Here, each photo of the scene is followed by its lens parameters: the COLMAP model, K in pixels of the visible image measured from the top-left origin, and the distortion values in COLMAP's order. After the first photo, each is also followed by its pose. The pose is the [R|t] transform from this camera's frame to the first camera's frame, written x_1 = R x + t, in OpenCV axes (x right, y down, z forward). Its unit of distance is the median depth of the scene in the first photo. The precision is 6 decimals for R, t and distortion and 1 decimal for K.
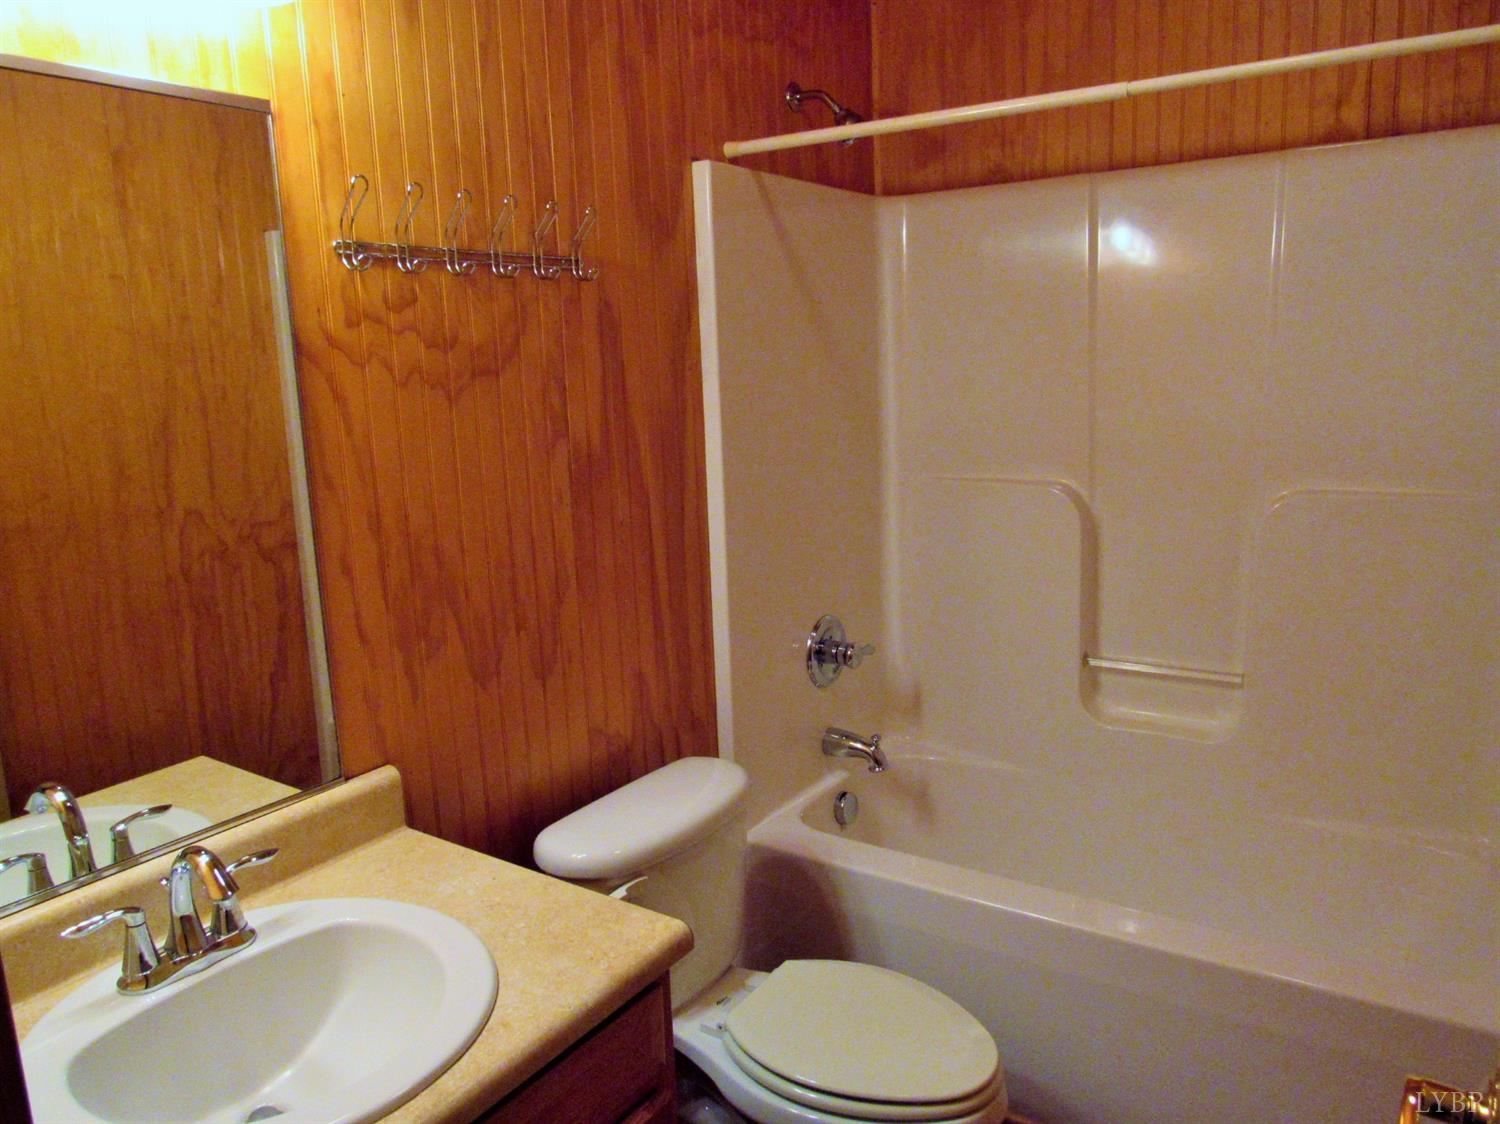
lens RADIAL K [[1073.0, 0, 750.0], [0, 1073.0, 562.0], [0, 0, 1]] dist [-0.032177, 0.004179]
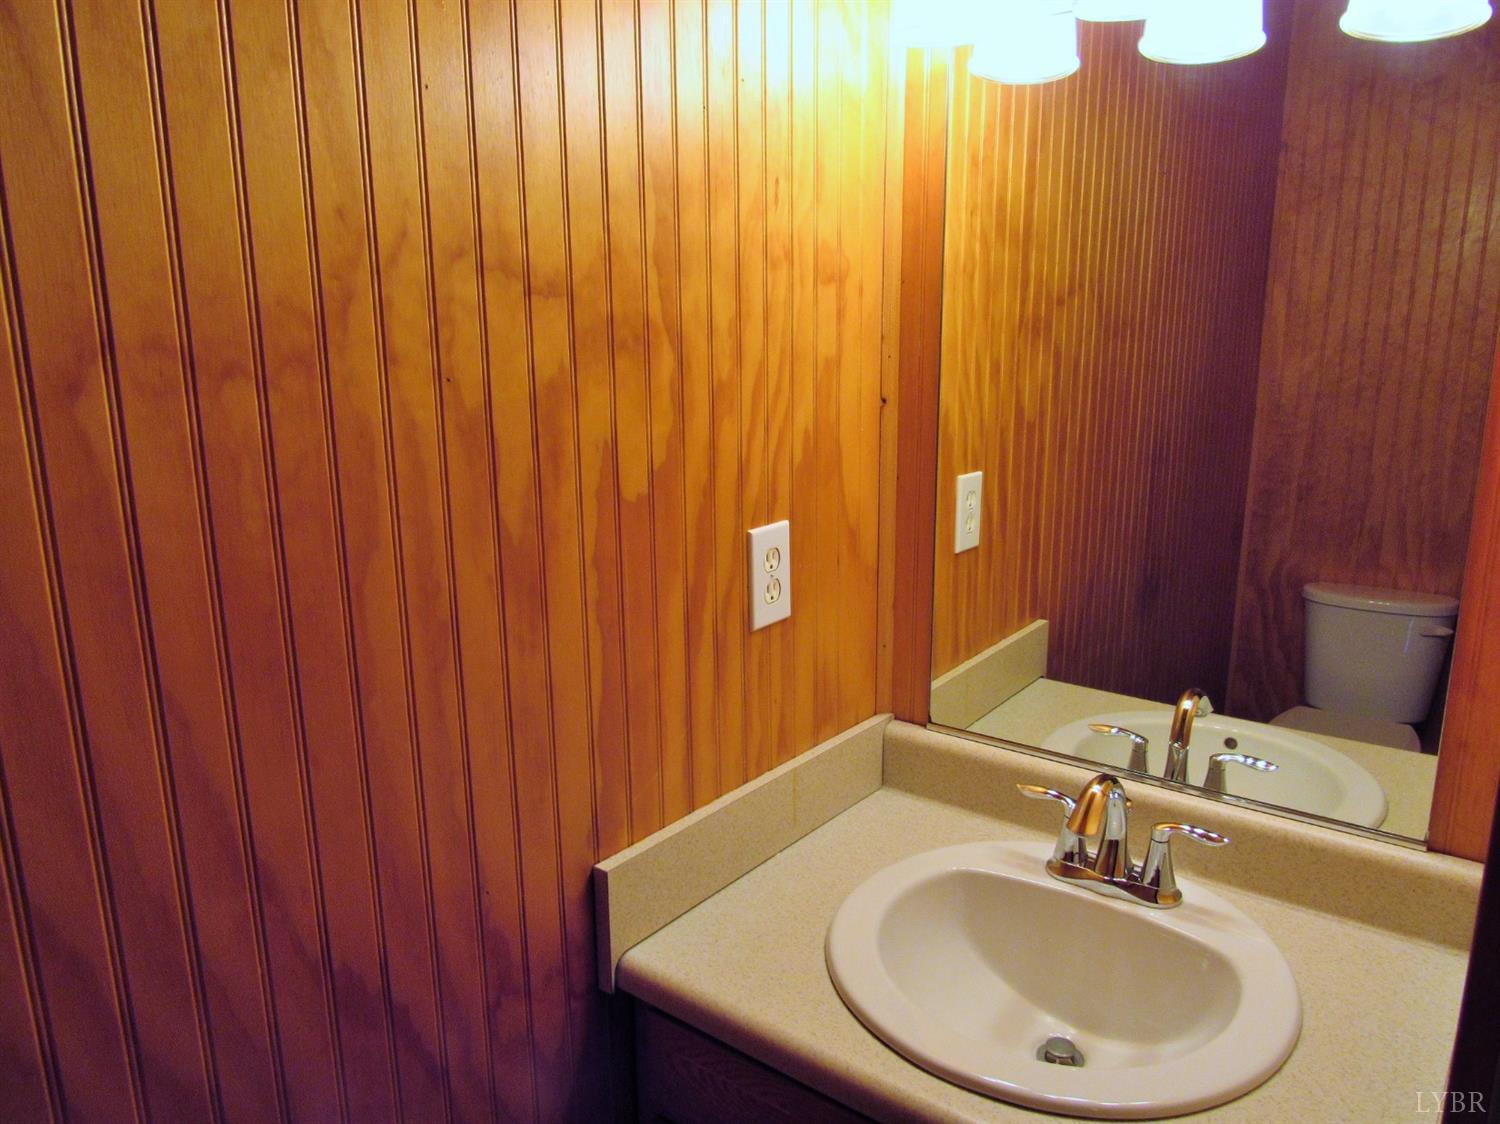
lens RADIAL K [[1073.0, 0, 750.0], [0, 1073.0, 562.0], [0, 0, 1]] dist [-0.032177, 0.004179]
pose [[-0.071513, 0.254239, -0.964494, 0.380956], [-0.177170, 0.948355, 0.263122, -0.118497], [0.981579, 0.189696, -0.022777, 0.582295]]
